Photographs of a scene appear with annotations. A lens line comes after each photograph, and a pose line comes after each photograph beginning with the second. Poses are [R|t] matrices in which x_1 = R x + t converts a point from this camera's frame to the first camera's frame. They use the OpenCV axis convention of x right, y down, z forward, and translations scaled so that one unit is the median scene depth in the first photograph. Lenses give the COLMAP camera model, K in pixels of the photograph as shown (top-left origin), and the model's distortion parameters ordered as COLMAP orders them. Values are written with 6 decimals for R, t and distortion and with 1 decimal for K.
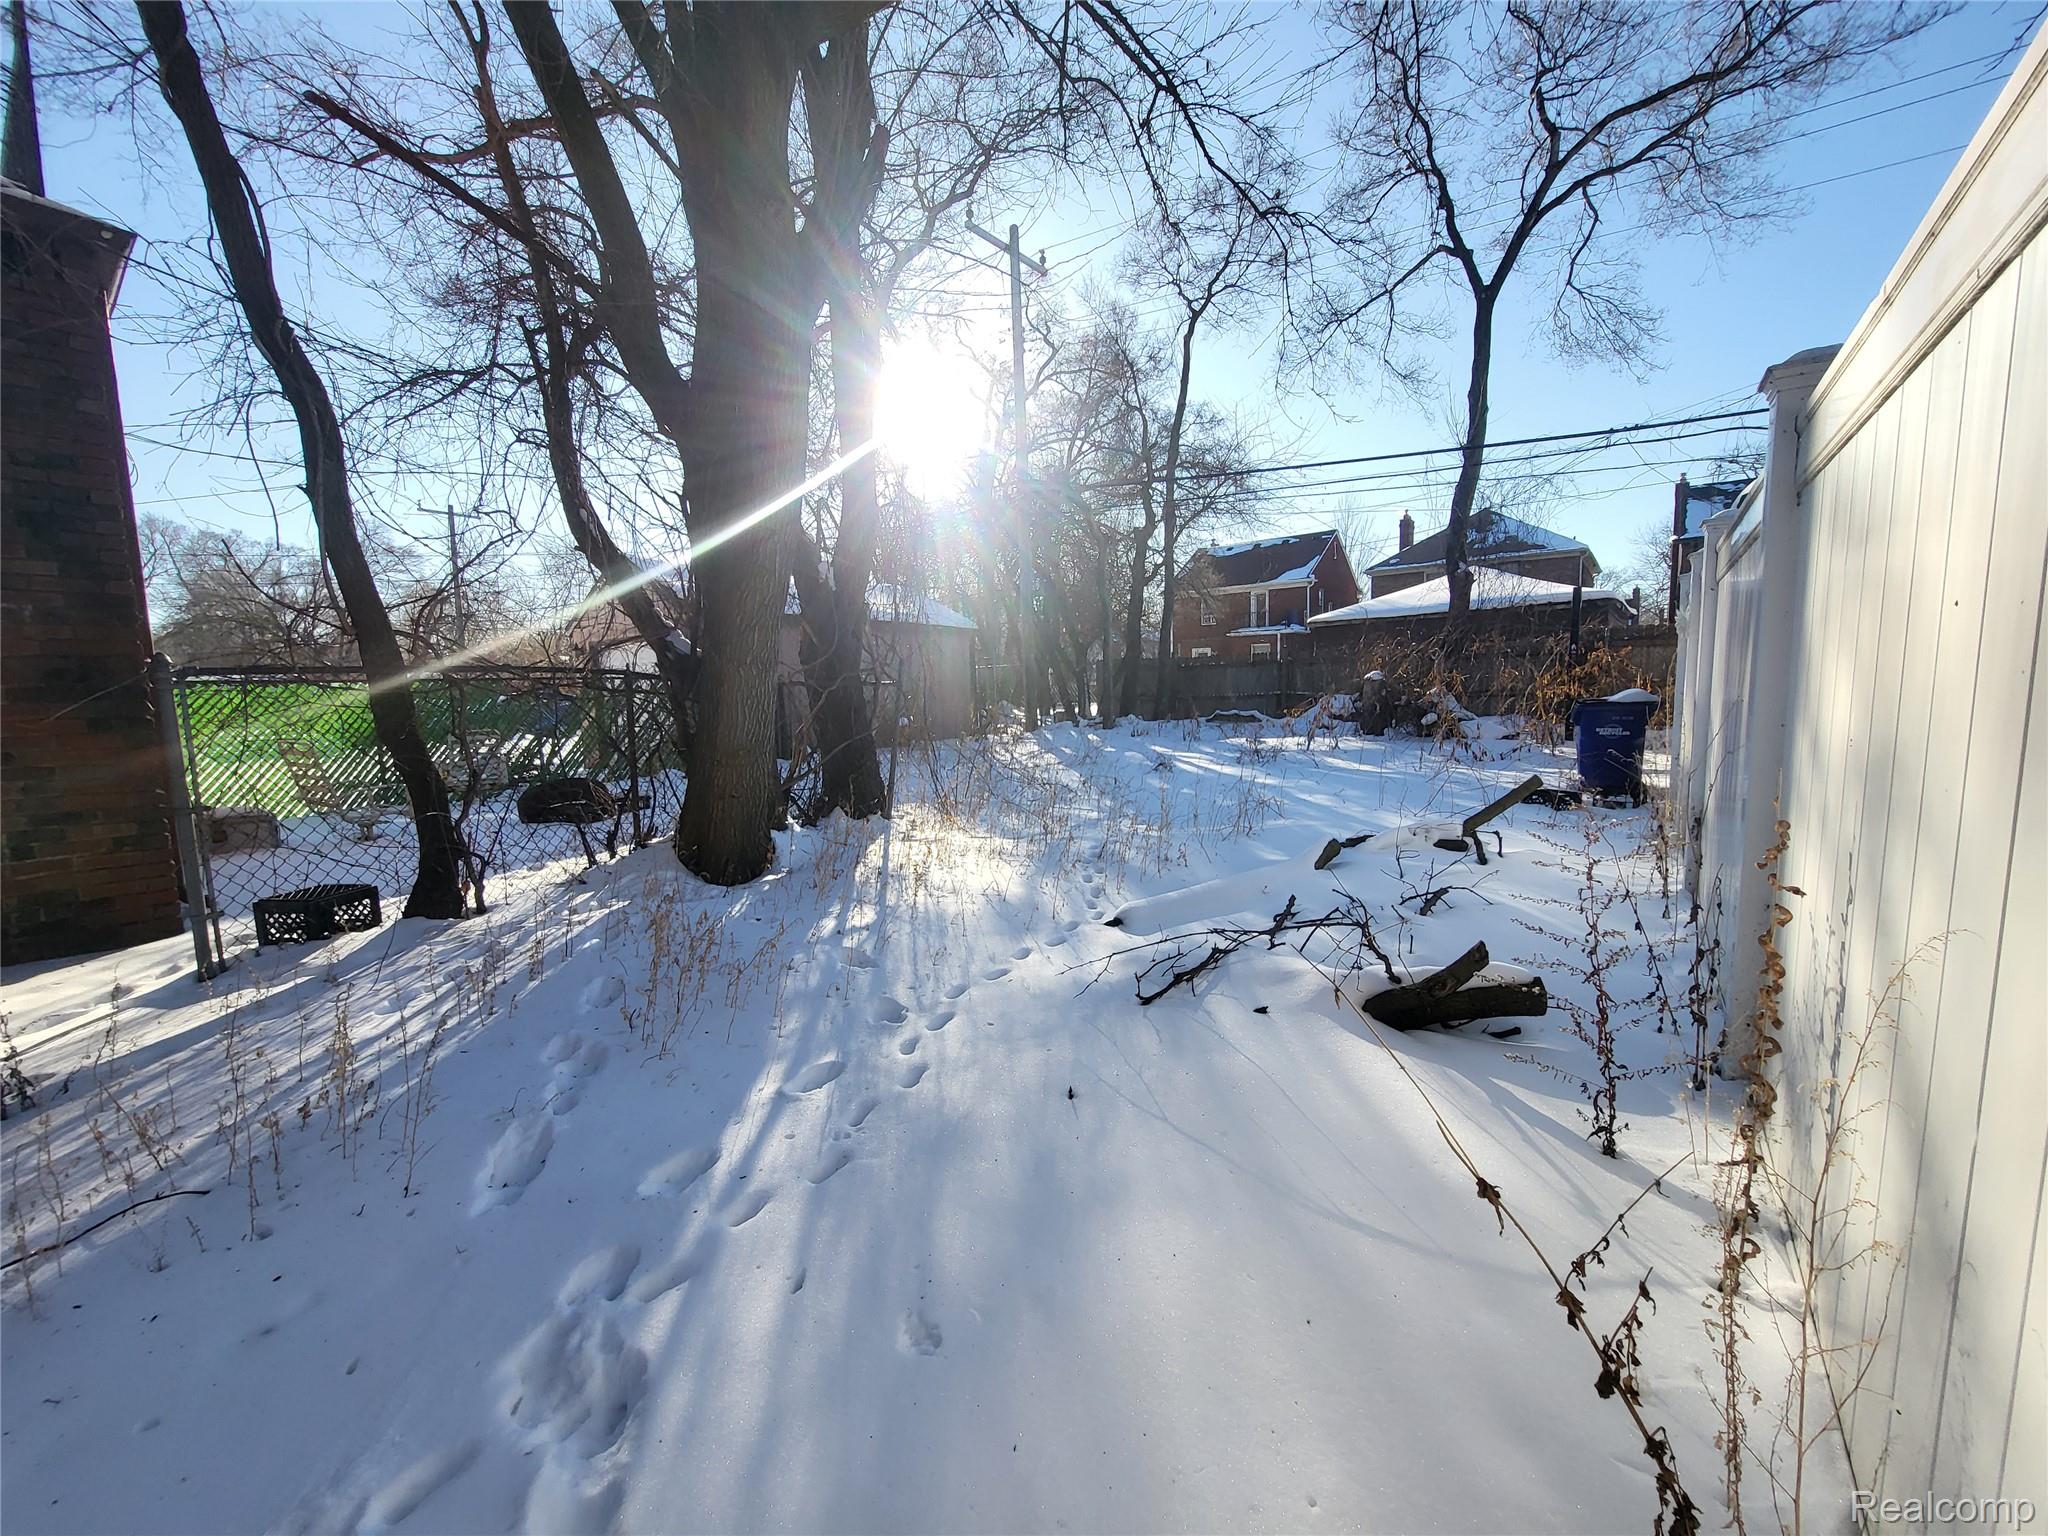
lens RADIAL K [[800.2, 0, 1026.1], [0, 800.2, 771.3], [0, 0, 1]] dist [-0.002271, -0.000029]
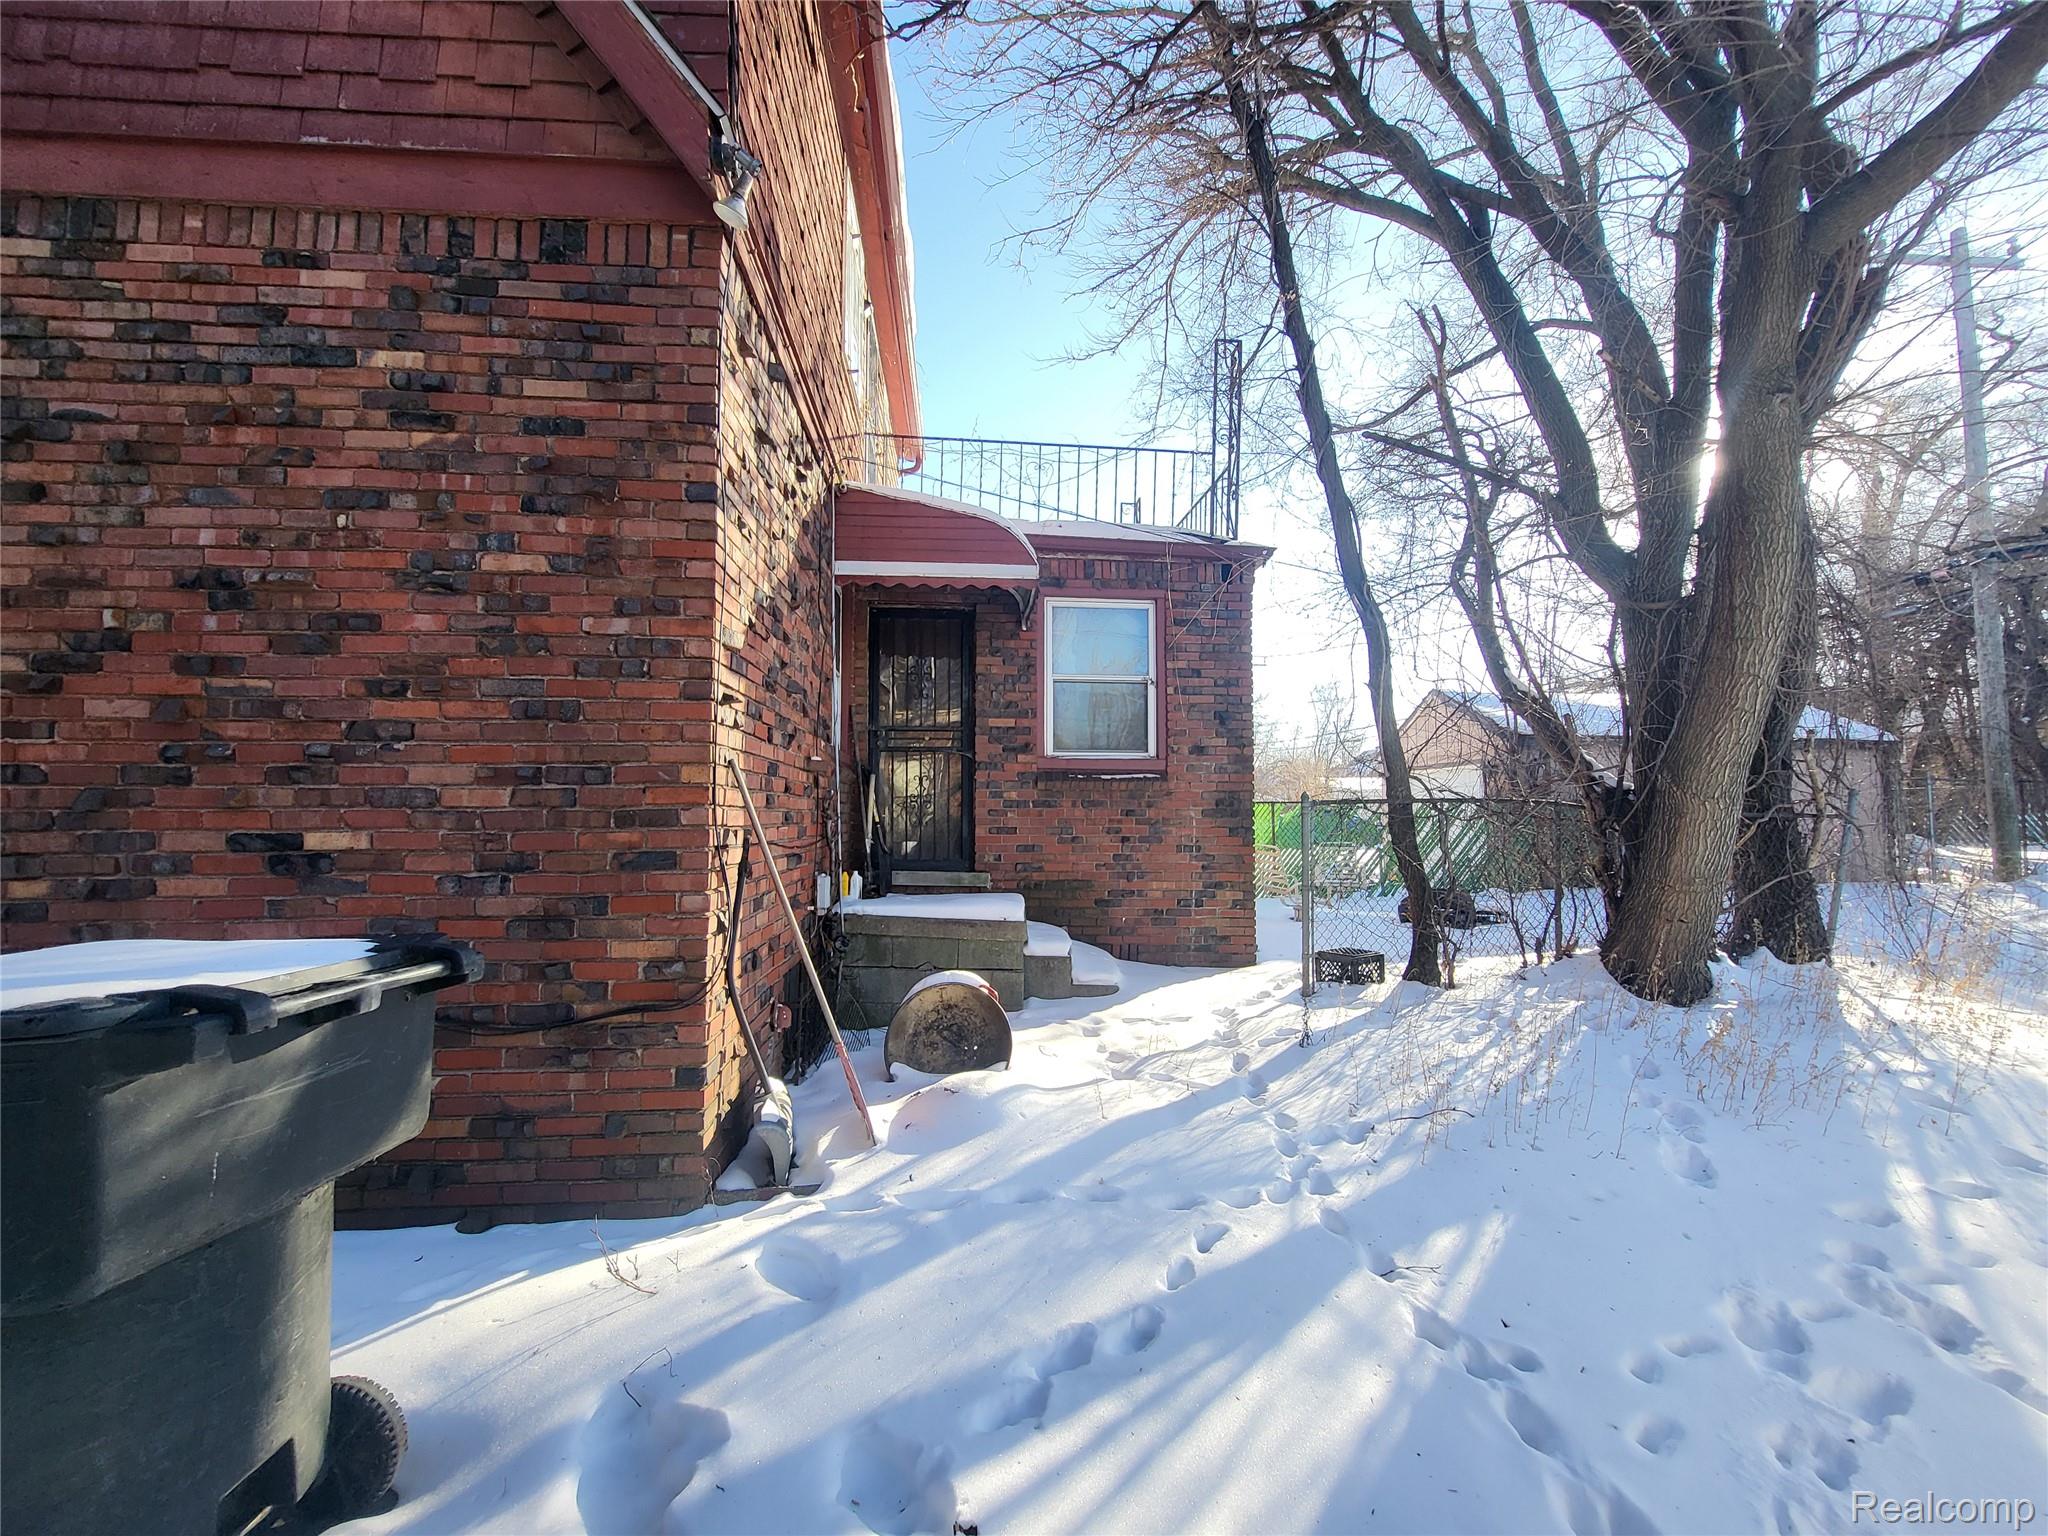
lens RADIAL K [[802.6, 0, 1026.8], [0, 802.6, 779.6], [0, 0, 1]] dist [-0.001300, -0.000306]
pose [[0.668585, -0.006652, -0.743606, -0.065751], [-0.094569, 0.991081, -0.093893, 0.011562], [0.737598, 0.133098, 0.661993, -0.158307]]
